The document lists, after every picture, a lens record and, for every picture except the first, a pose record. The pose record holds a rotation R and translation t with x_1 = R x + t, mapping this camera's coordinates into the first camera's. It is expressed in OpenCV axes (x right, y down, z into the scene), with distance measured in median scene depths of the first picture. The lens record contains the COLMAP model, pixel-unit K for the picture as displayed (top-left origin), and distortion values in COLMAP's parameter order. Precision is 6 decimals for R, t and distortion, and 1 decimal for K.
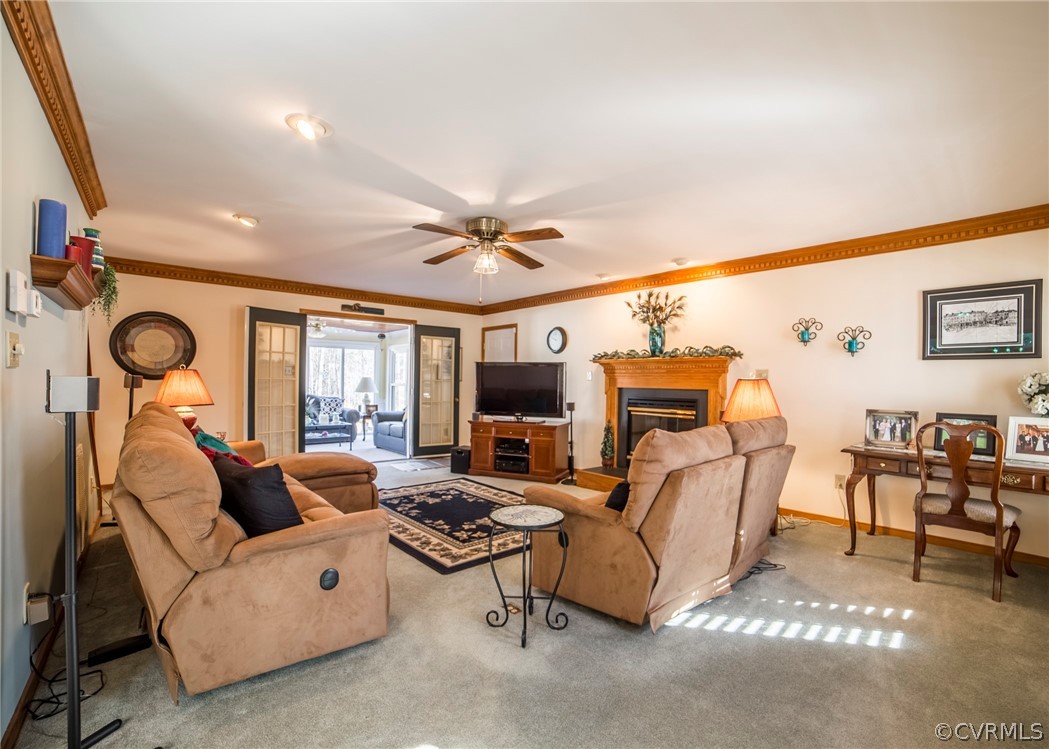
lens RADIAL K [[460.0, 0, 551.7], [0, 460.0, 383.3], [0, 0, 1]] dist [-0.110651, 0.033043]
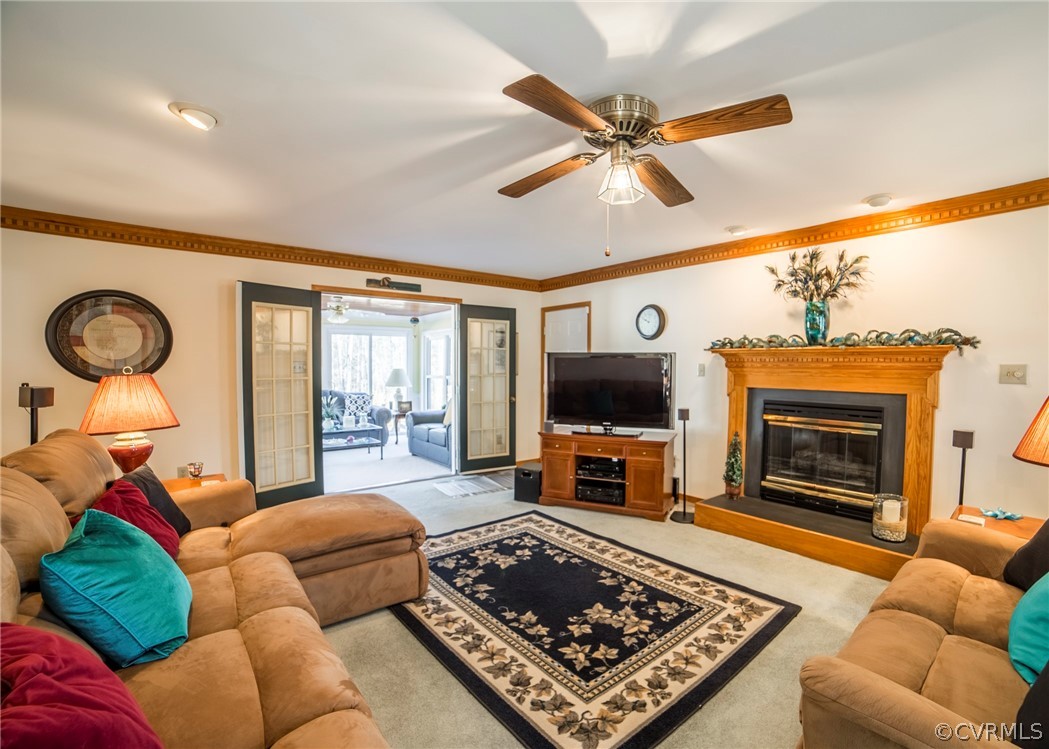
lens RADIAL K [[460.0, 0, 551.7], [0, 460.0, 383.3], [0, 0, 1]] dist [-0.110651, 0.033043]
pose [[0.998345, -0.006216, -0.057179, -0.130287], [0.008279, 0.999321, 0.035914, -0.026579], [0.056917, -0.036328, 0.997718, 0.290901]]
